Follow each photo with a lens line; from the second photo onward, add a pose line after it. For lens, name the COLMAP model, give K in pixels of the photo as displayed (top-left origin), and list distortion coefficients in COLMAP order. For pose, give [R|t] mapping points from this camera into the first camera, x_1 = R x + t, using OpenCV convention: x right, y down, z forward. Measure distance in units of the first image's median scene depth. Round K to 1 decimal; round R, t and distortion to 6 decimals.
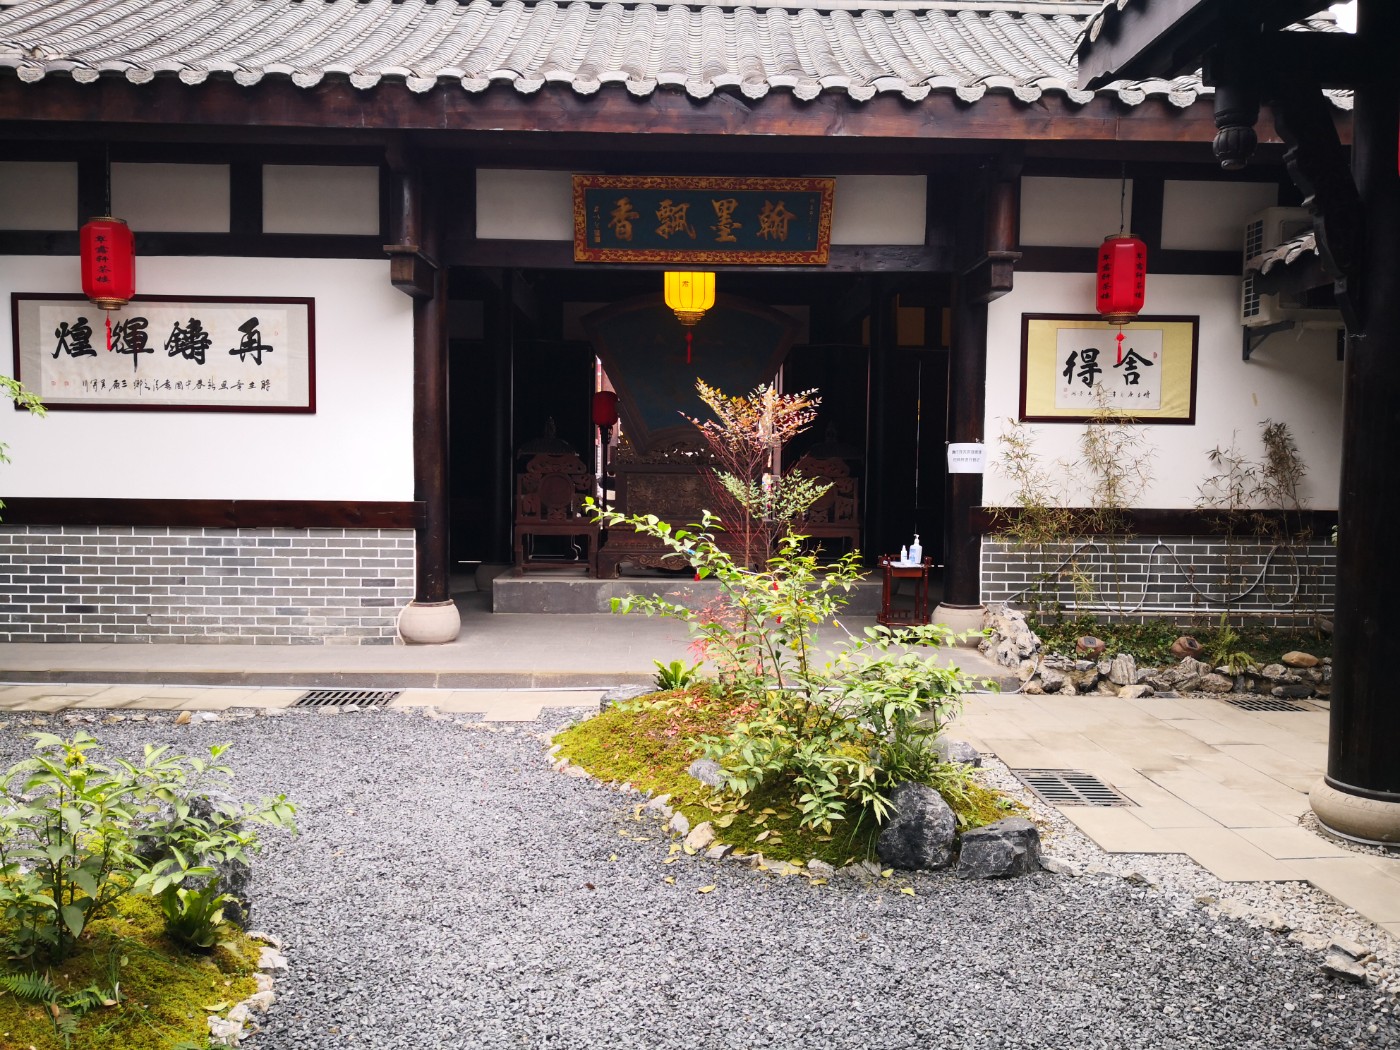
lens RADIAL K [[1159.1, 0, 700.0], [0, 1159.1, 525.0], [0, 0, 1]] dist [0.001955, -0.048870]
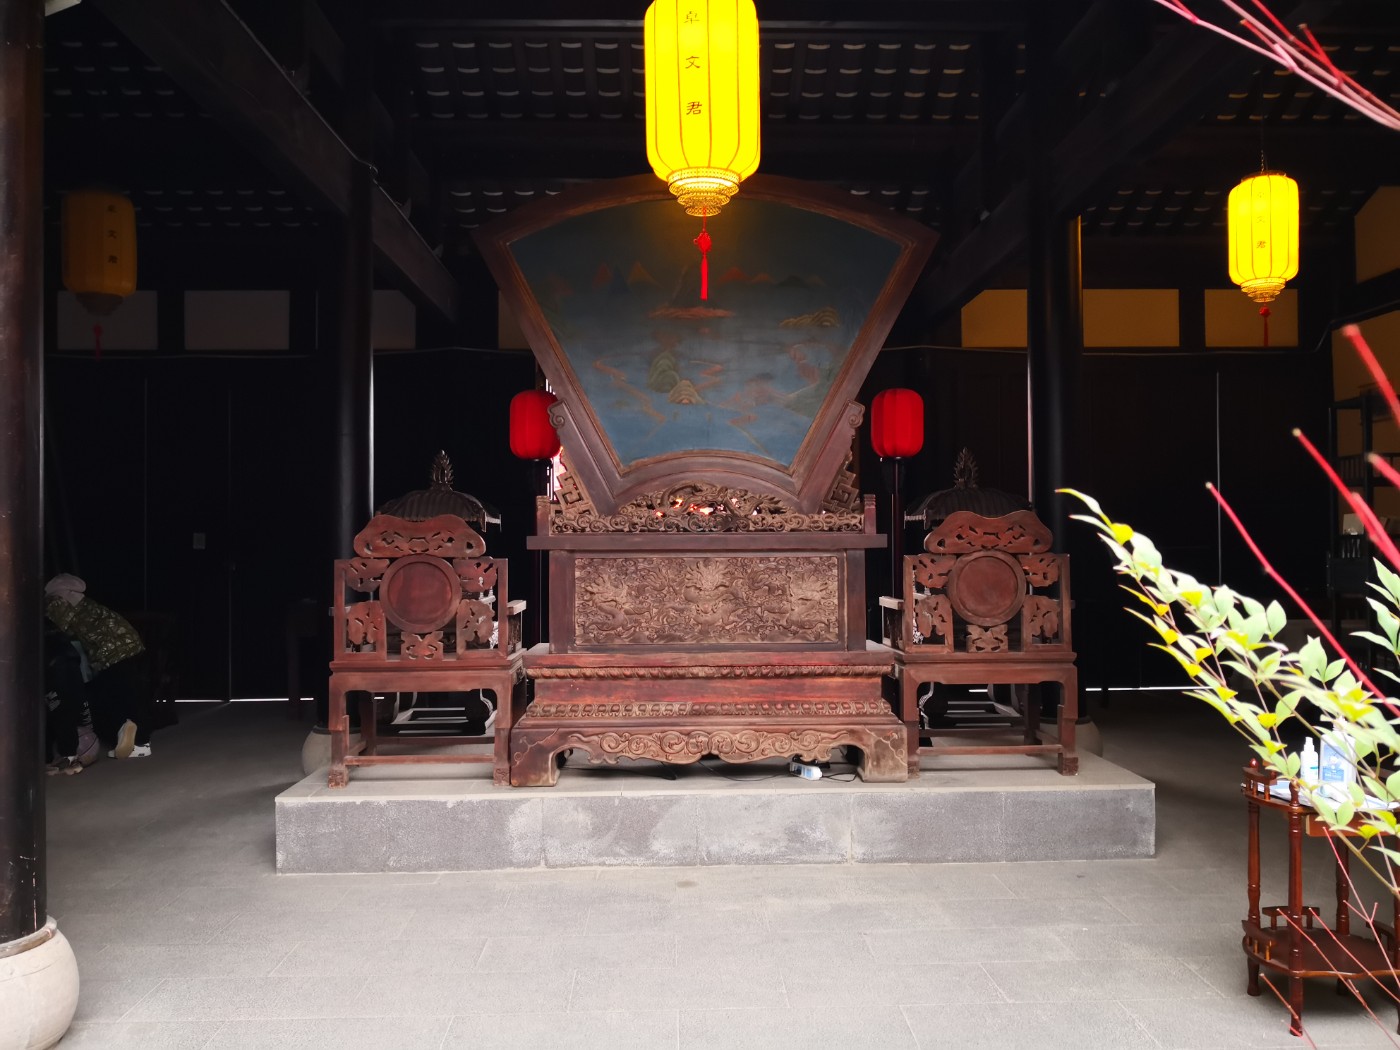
lens RADIAL K [[1159.1, 0, 700.0], [0, 1159.1, 525.0], [0, 0, 1]] dist [0.001955, -0.048870]
pose [[0.999800, -0.019449, 0.004574, -0.014680], [0.019695, 0.997880, -0.062030, -0.026727], [-0.003358, 0.062108, 0.998064, 0.545423]]
